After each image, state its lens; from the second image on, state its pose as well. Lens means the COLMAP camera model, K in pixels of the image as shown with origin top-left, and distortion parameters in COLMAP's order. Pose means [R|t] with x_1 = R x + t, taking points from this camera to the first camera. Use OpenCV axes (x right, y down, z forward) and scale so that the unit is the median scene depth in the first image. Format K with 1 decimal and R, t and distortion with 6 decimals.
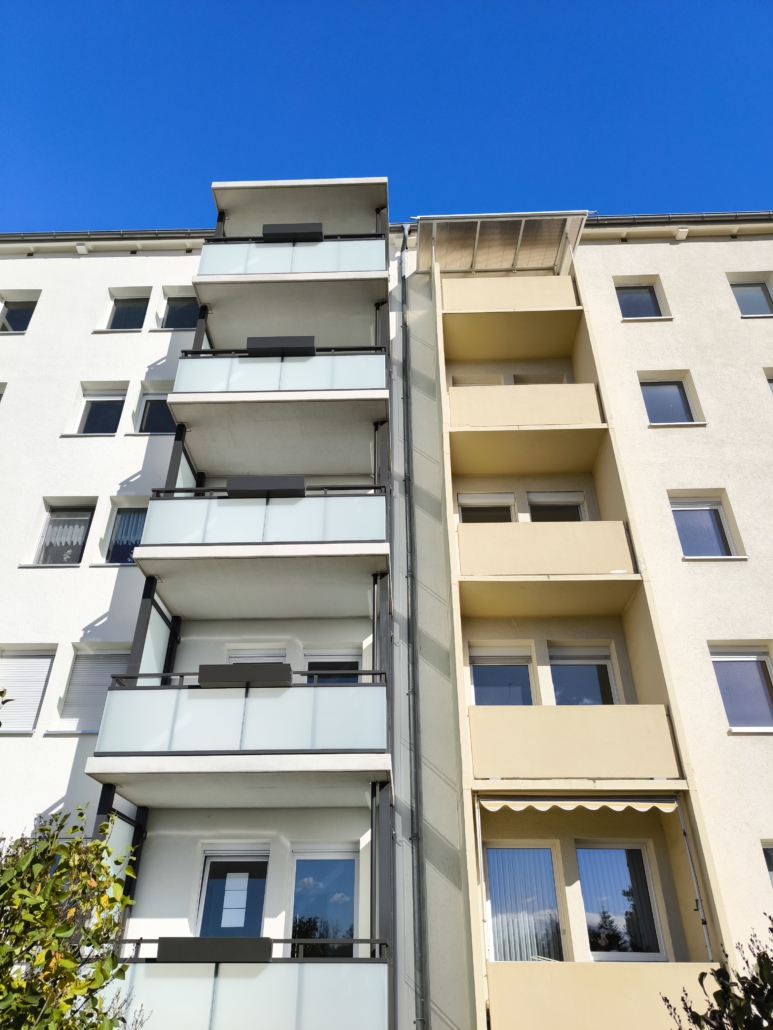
lens RADIAL K [[700.4, 0, 386.5], [0, 700.4, 515.0], [0, 0, 1]] dist [0.006240, -0.054141]
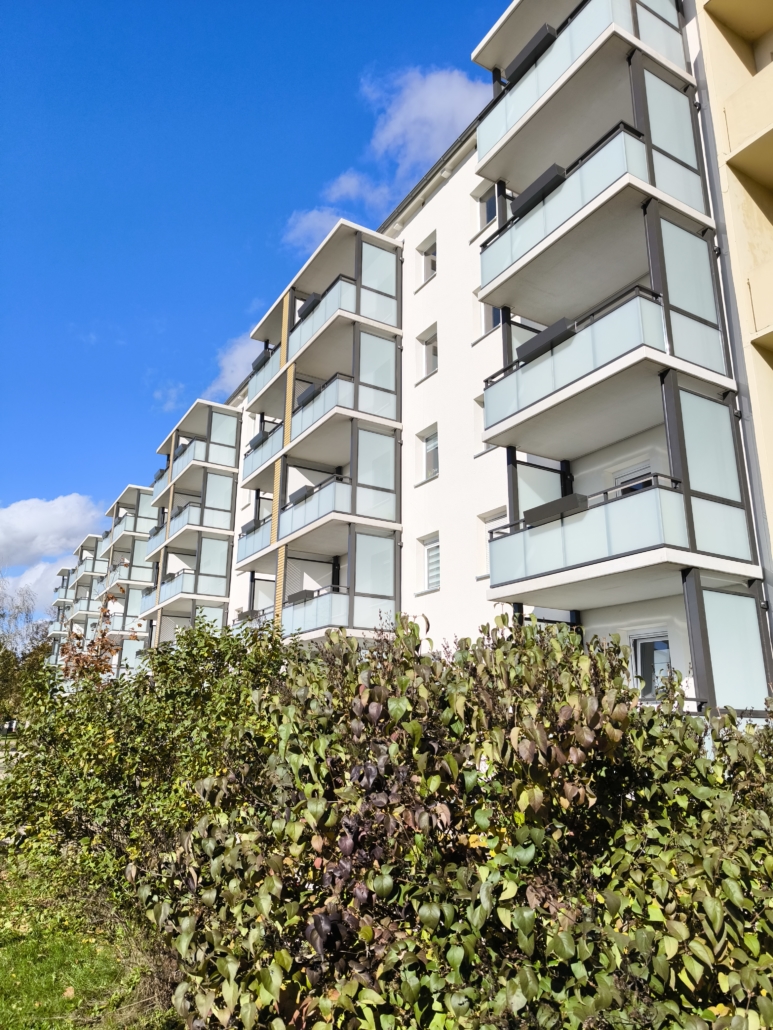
lens RADIAL K [[700.4, 0, 386.5], [0, 700.4, 515.0], [0, 0, 1]] dist [0.006240, -0.054141]
pose [[0.512894, -0.221908, -0.829274, 0.559590], [0.458167, 0.887684, 0.045832, 0.038129], [0.725963, -0.403453, 0.556959, 0.082739]]
